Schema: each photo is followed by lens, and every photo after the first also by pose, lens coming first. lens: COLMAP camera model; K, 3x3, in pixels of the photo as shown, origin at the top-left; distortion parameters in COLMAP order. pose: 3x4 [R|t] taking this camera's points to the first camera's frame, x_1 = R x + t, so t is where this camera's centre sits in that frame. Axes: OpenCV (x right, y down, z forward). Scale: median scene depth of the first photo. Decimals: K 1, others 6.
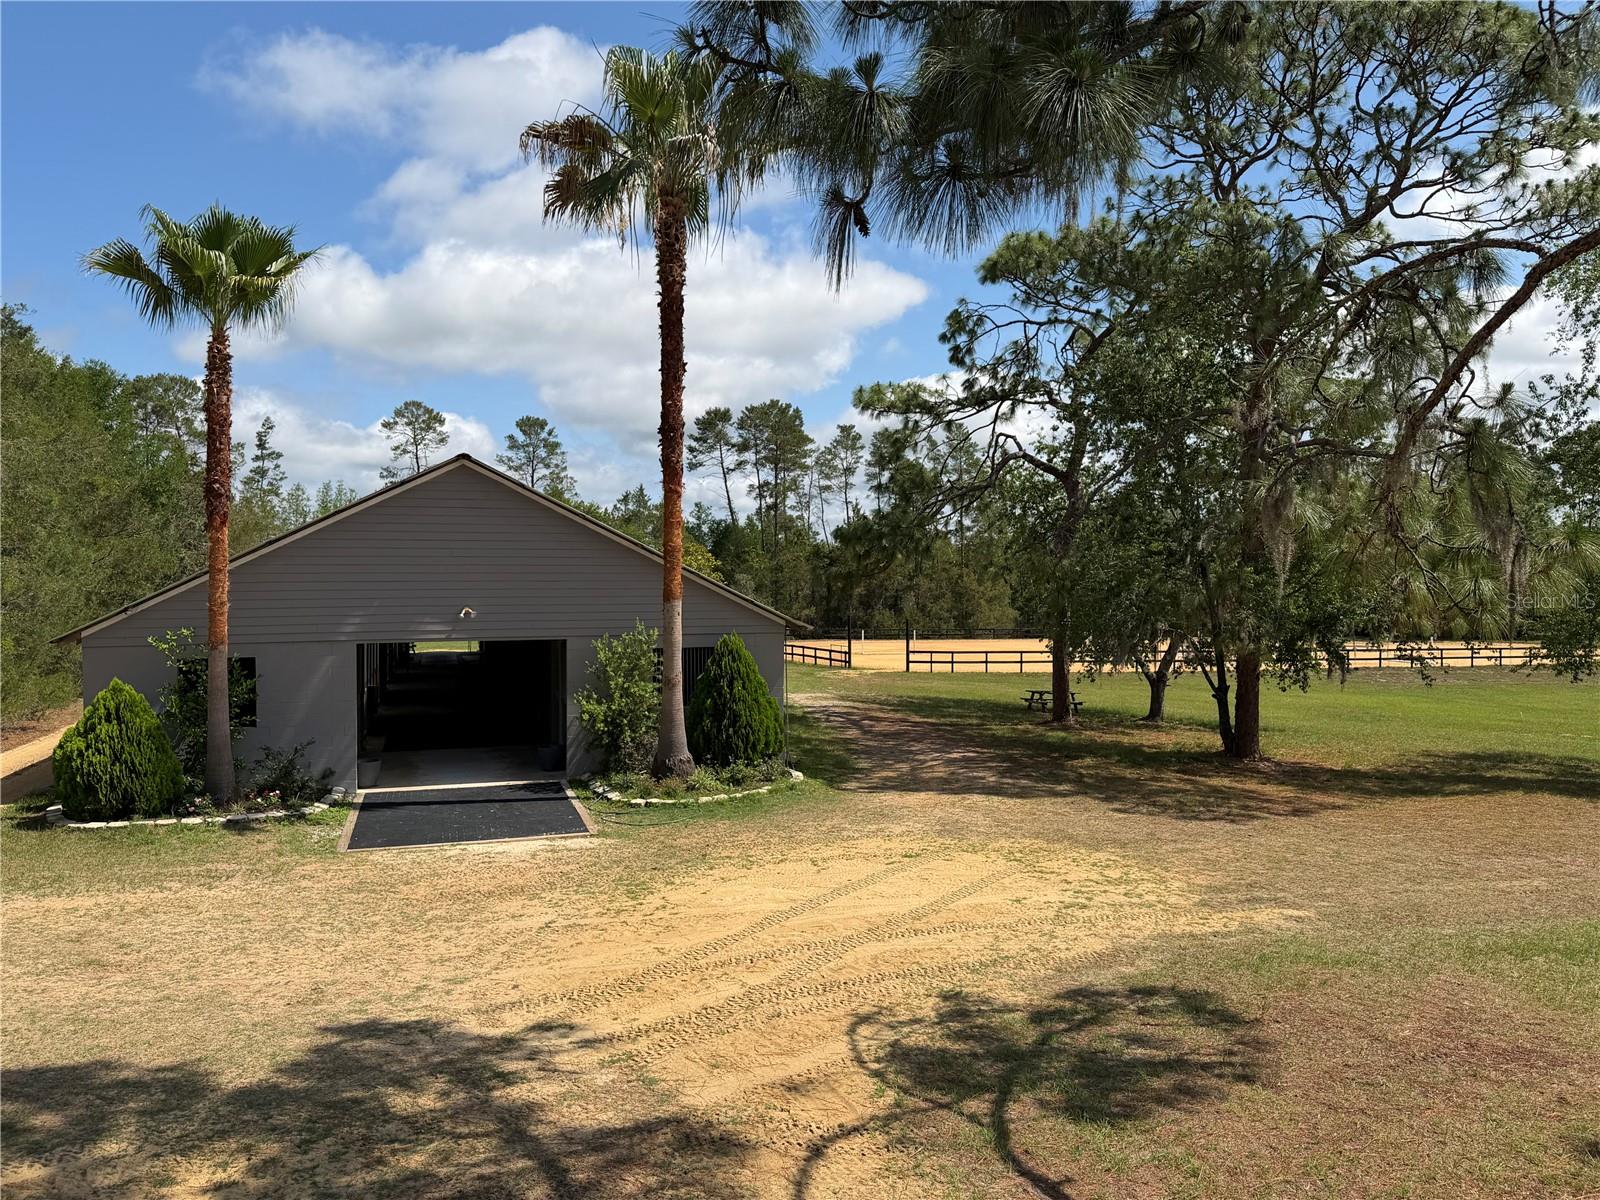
lens RADIAL K [[1203.5, 0, 807.1], [0, 1203.5, 598.4], [0, 0, 1]] dist [0.096465, -0.122978]
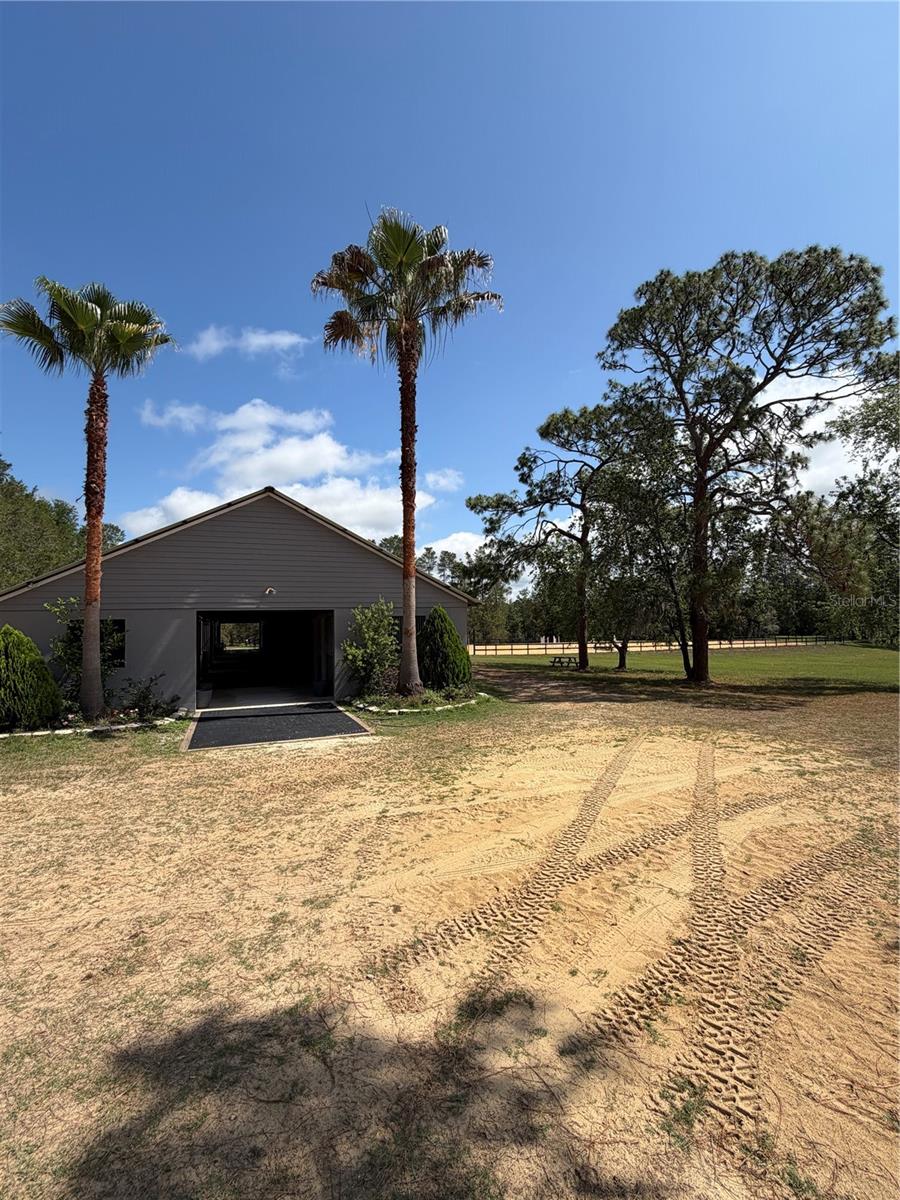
lens RADIAL K [[526.7, 0, 449.6], [0, 526.7, 597.3], [0, 0, 1]] dist [0.003325, 0.004559]
pose [[0.995458, -0.011678, 0.094484, -0.146307], [0.018216, 0.997476, -0.068634, 0.085153], [-0.093444, 0.070043, 0.993158, 0.395027]]
